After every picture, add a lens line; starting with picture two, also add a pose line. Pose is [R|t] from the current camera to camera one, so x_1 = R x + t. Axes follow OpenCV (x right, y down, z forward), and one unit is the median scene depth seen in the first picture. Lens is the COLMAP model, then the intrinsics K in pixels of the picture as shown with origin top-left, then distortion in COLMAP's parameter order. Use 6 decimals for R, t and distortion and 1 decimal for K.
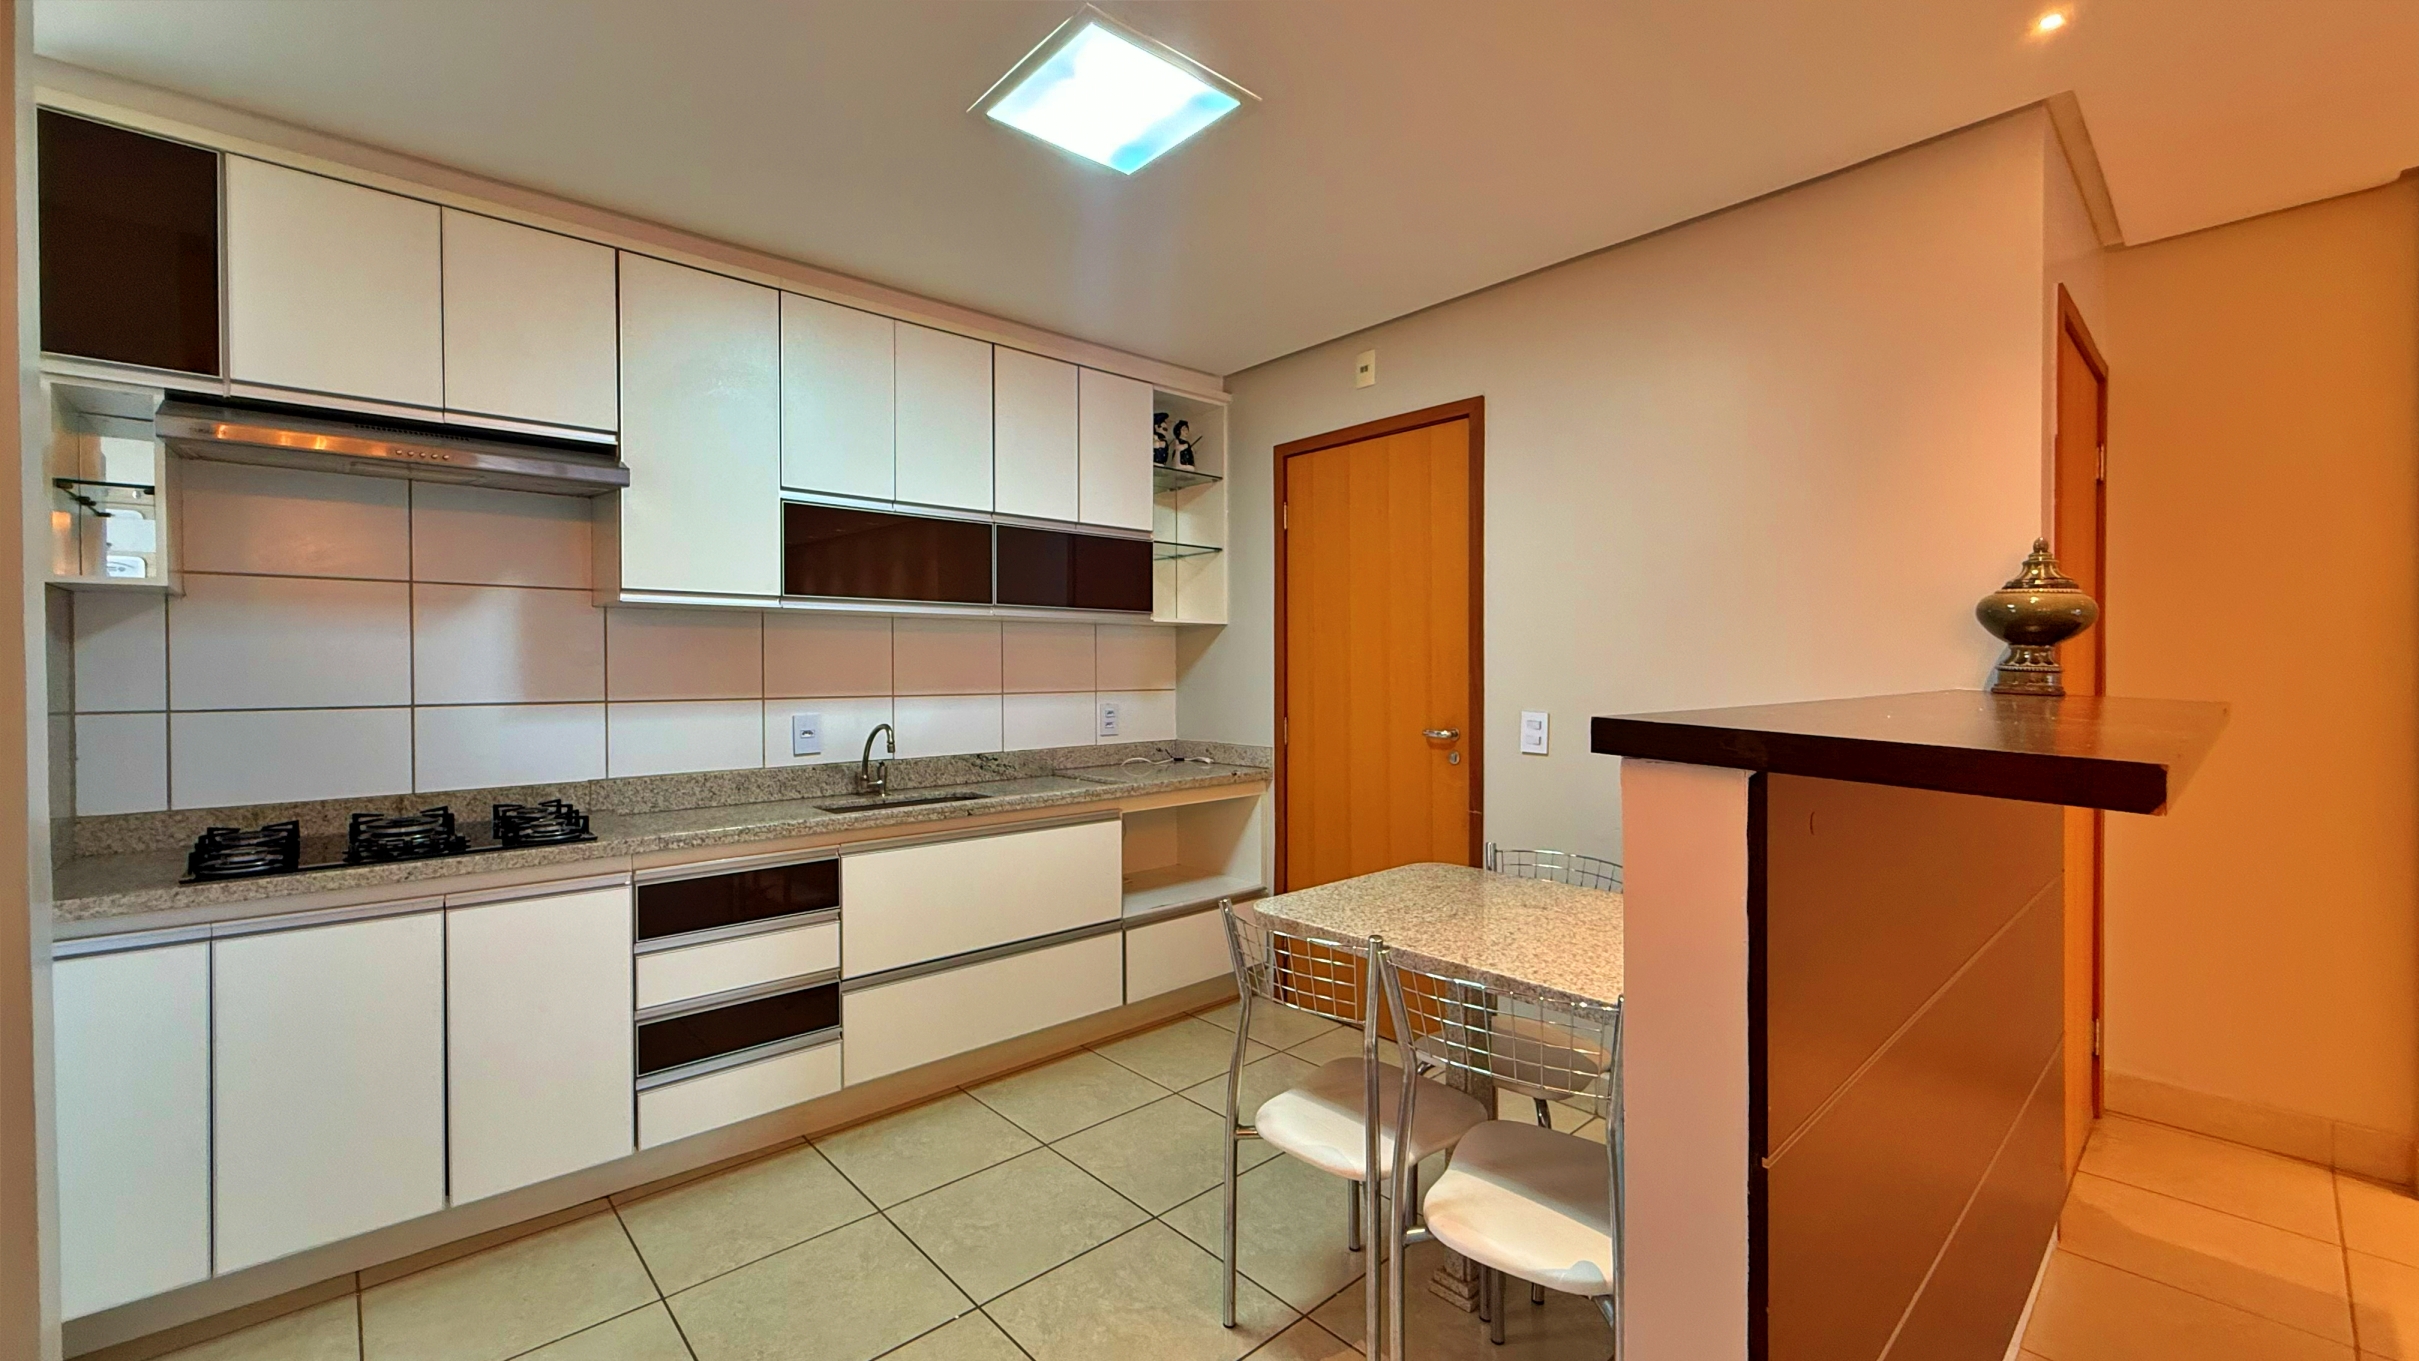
lens RADIAL K [[970.2, 0, 1201.0], [0, 970.2, 674.3], [0, 0, 1]] dist [-0.000481, 0.000115]
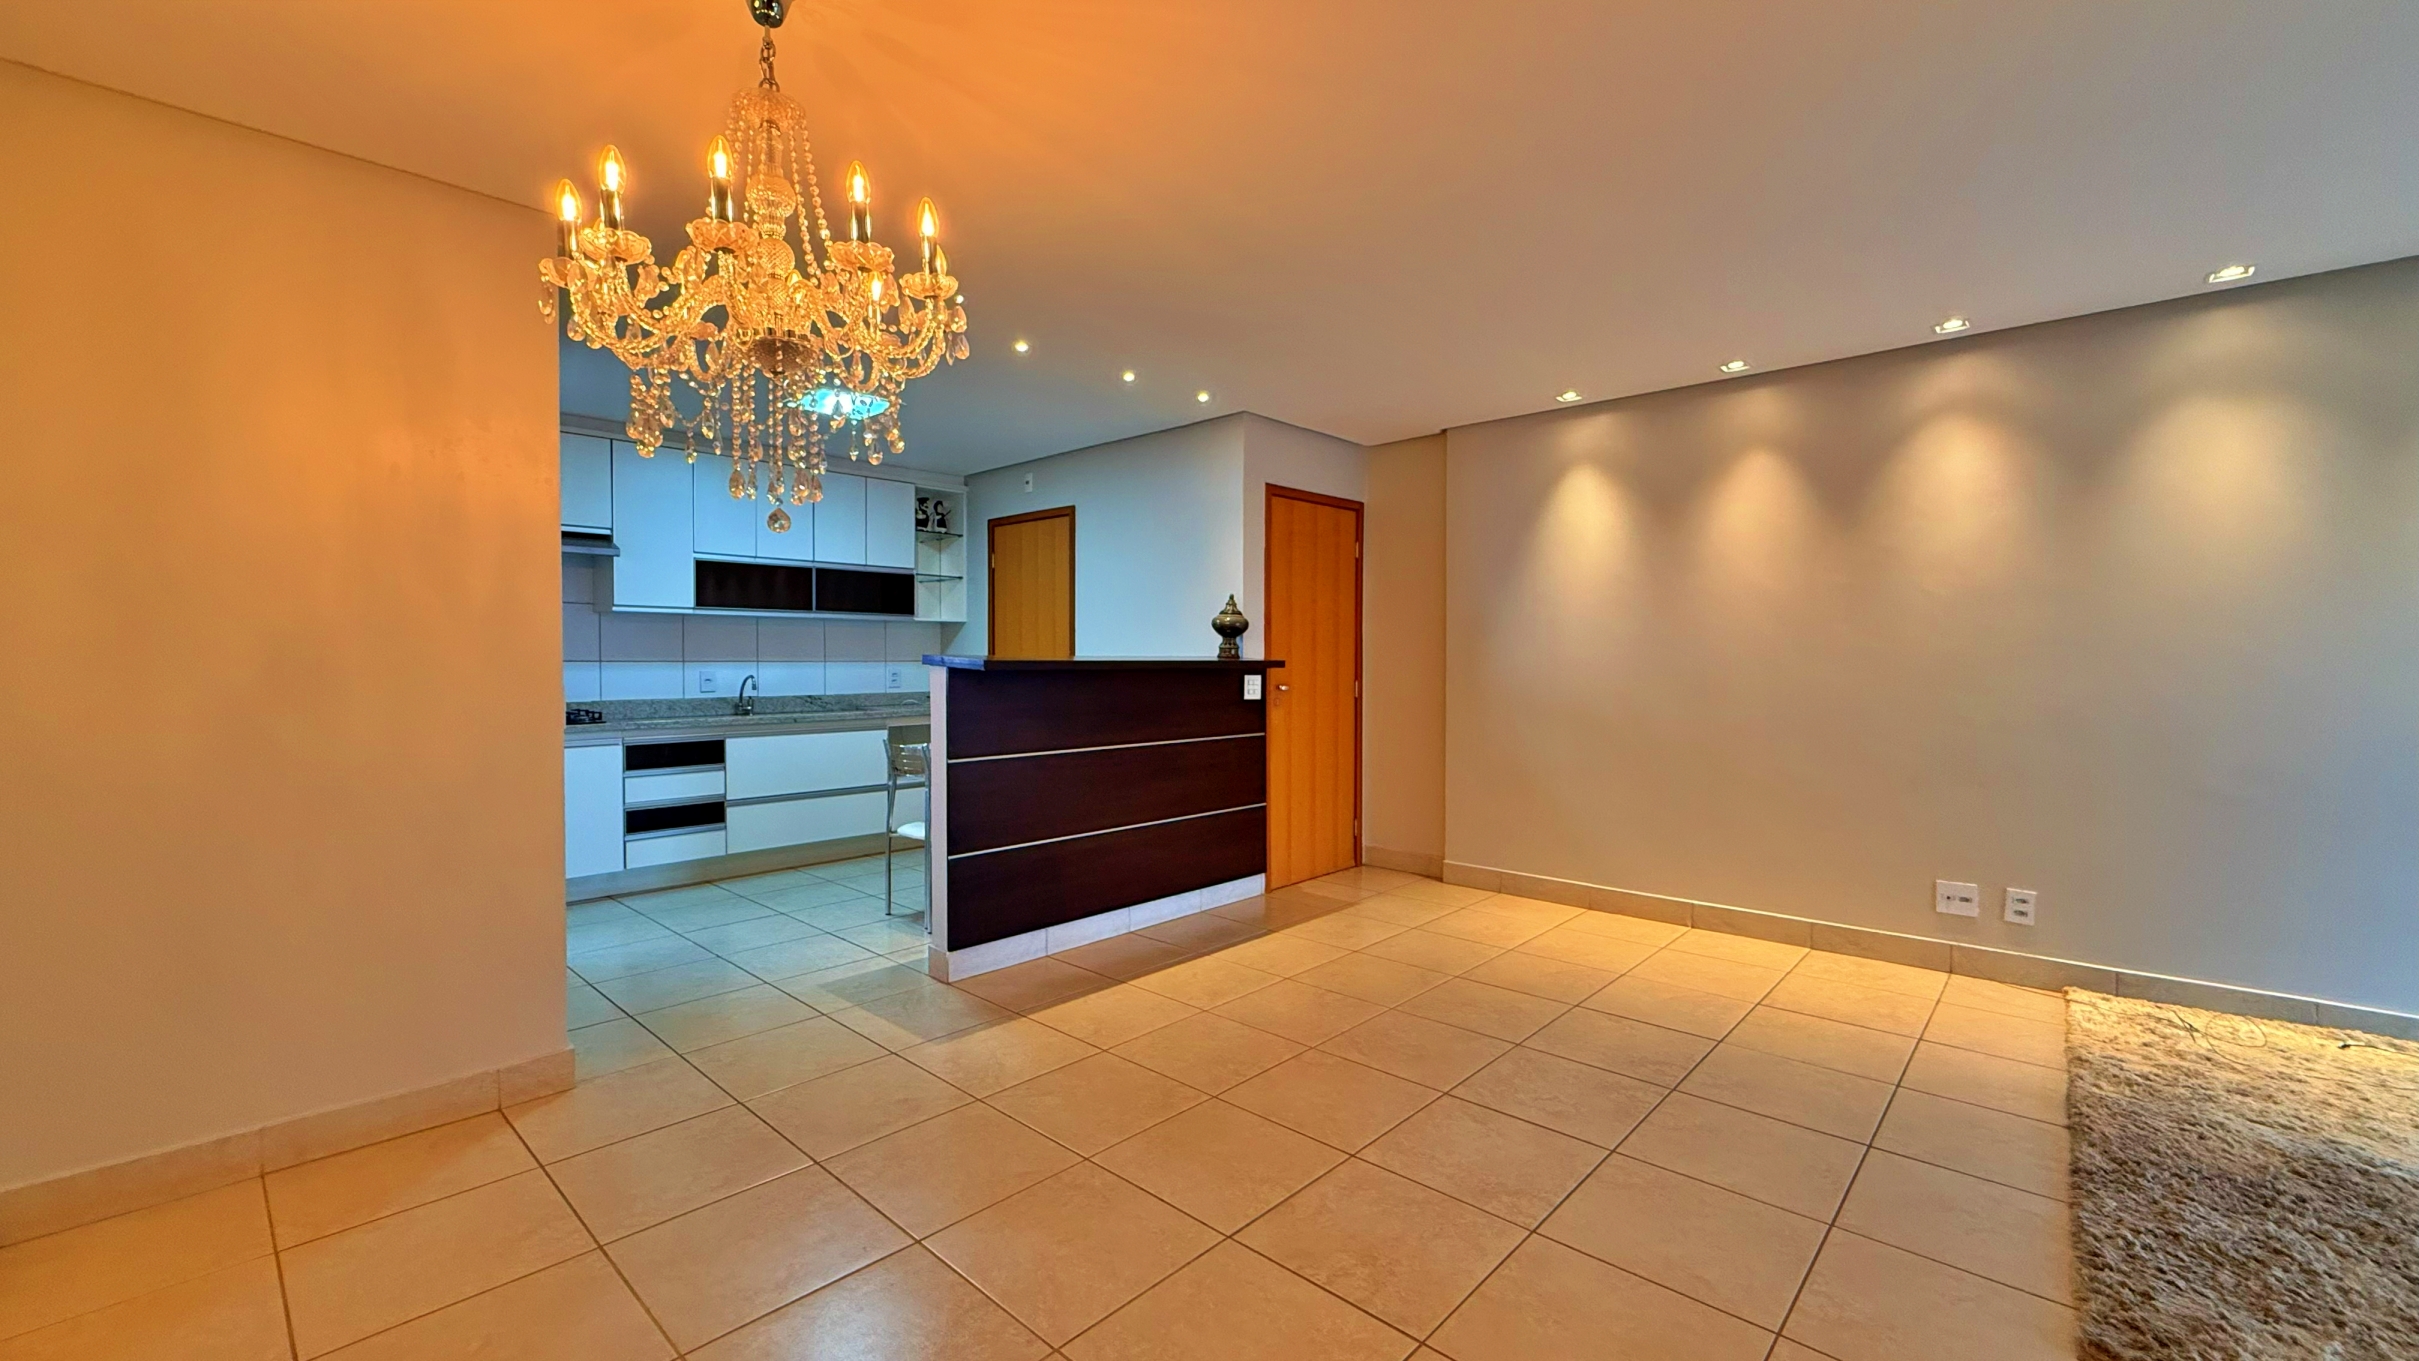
lens RADIAL K [[970.2, 0, 1201.0], [0, 970.2, 674.3], [0, 0, 1]] dist [-0.000481, 0.000115]
pose [[0.996451, 0.004527, 0.084054, 0.374594], [-0.005669, 0.999895, 0.013353, 0.018851], [-0.083985, -0.013782, 0.996372, -0.919719]]
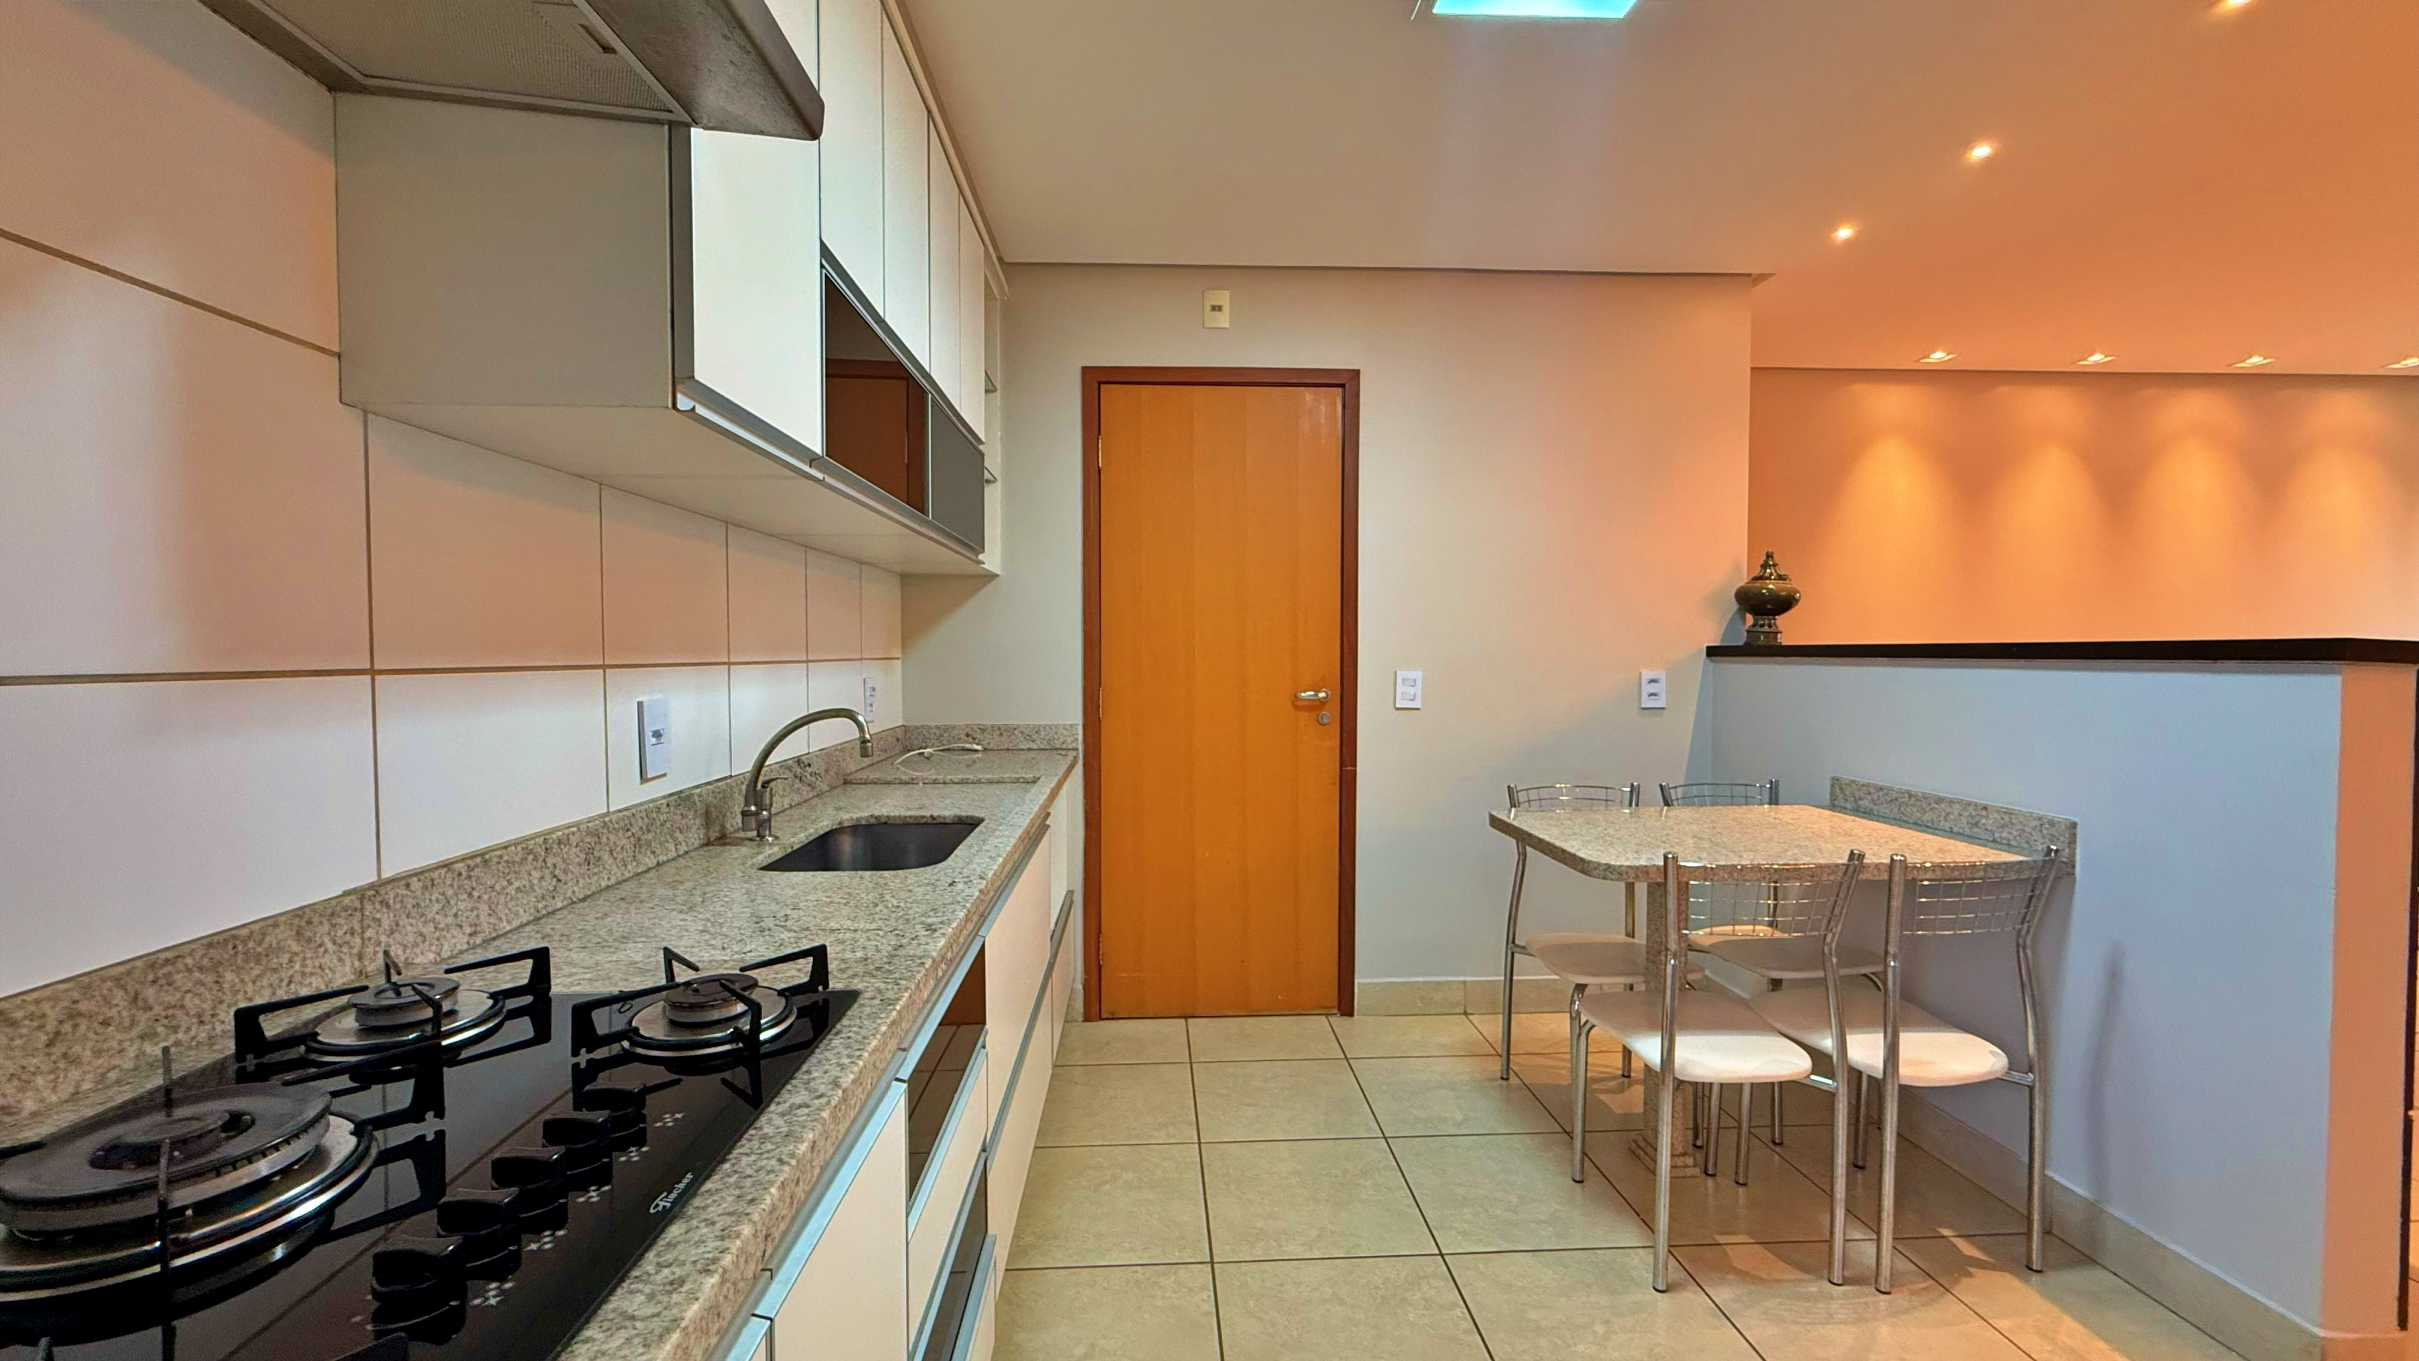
lens RADIAL K [[963.1, 0, 1199.0], [0, 963.1, 680.0], [0, 0, 1]] dist [0.000180, 0.000195]
pose [[0.631102, -0.020468, 0.775430, -0.621466], [0.004048, 0.999725, 0.023094, 0.021728], [-0.775690, -0.011436, 0.631011, 0.470153]]
